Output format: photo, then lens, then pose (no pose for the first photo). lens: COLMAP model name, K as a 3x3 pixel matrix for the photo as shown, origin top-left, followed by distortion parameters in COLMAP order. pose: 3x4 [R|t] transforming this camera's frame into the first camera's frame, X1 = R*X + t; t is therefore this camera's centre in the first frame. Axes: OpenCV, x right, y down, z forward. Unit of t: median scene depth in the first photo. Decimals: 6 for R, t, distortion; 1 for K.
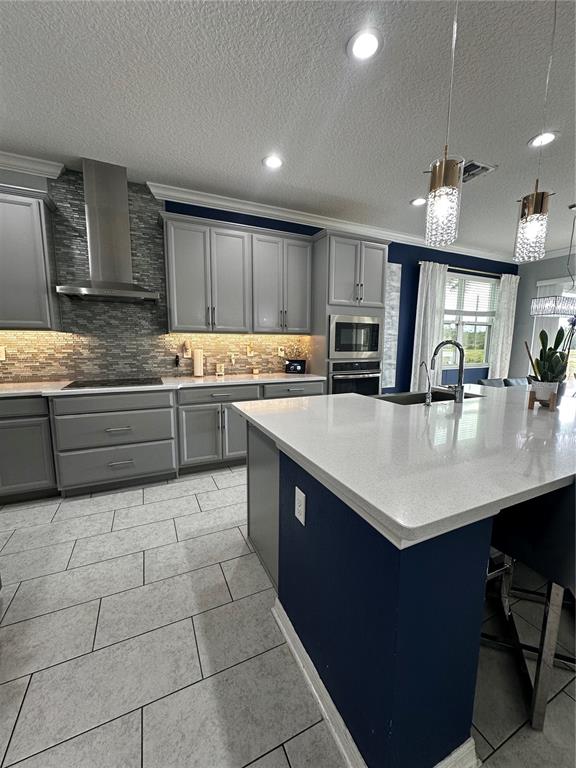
lens RADIAL K [[307.2, 0, 288.0], [0, 307.2, 384.0], [0, 0, 1]] dist [-0.006884, 0.000068]
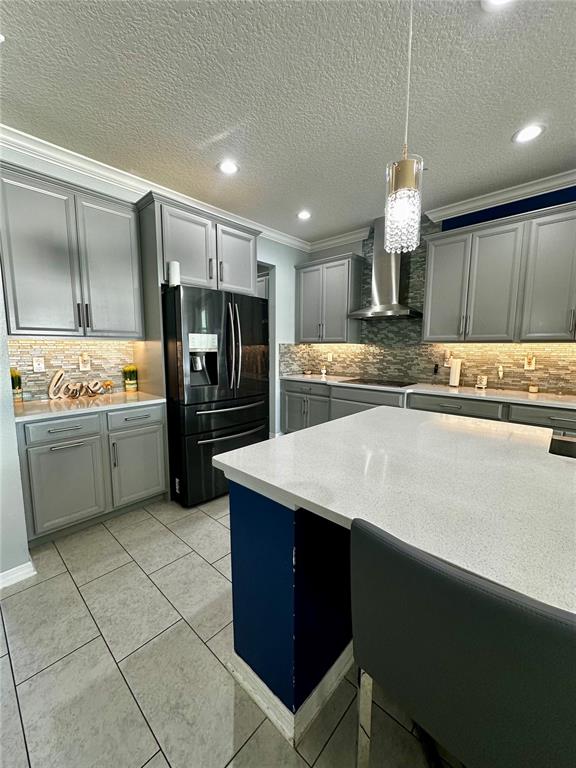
lens RADIAL K [[307.2, 0, 288.0], [0, 307.2, 384.0], [0, 0, 1]] dist [-0.006884, 0.000068]
pose [[0.380296, 0.107532, -0.918592, 0.439033], [-0.127474, 0.989833, 0.063097, -0.027410], [0.916038, 0.093101, 0.390137, 0.131474]]
